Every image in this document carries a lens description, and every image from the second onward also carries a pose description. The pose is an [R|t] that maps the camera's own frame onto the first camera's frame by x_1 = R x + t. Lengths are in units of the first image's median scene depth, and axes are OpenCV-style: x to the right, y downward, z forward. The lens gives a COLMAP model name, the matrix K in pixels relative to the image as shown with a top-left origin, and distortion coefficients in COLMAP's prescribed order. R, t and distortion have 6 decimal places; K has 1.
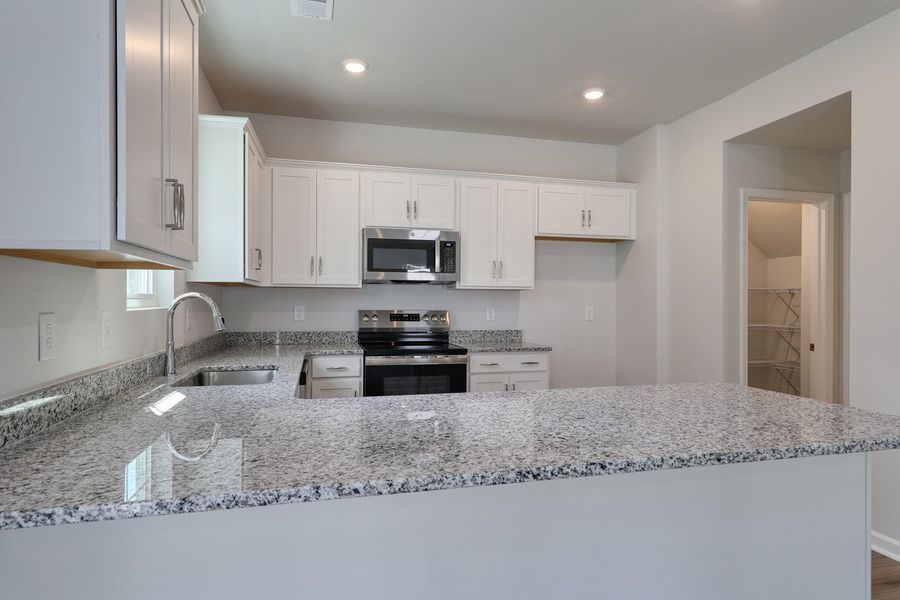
lens RADIAL K [[471.5, 0, 444.8], [0, 471.5, 305.1], [0, 0, 1]] dist [0.014789, -0.000118]
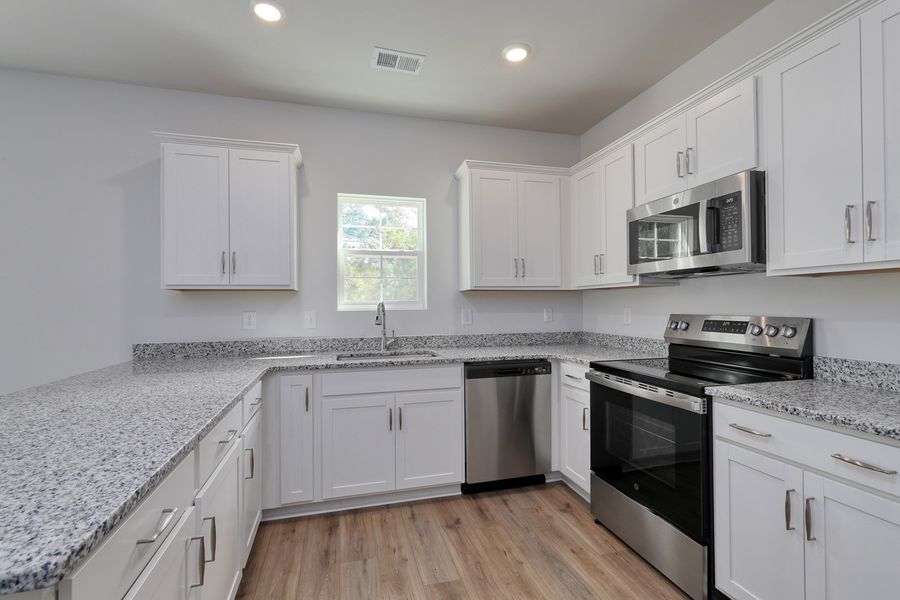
lens RADIAL K [[407.2, 0, 456.9], [0, 407.2, 300.6], [0, 0, 1]] dist [0.007473, -0.001305]
pose [[0.046088, -0.015126, -0.998823, 0.480507], [0.001594, 0.999885, -0.015069, -0.001678], [0.998936, -0.000898, 0.046107, 0.652495]]
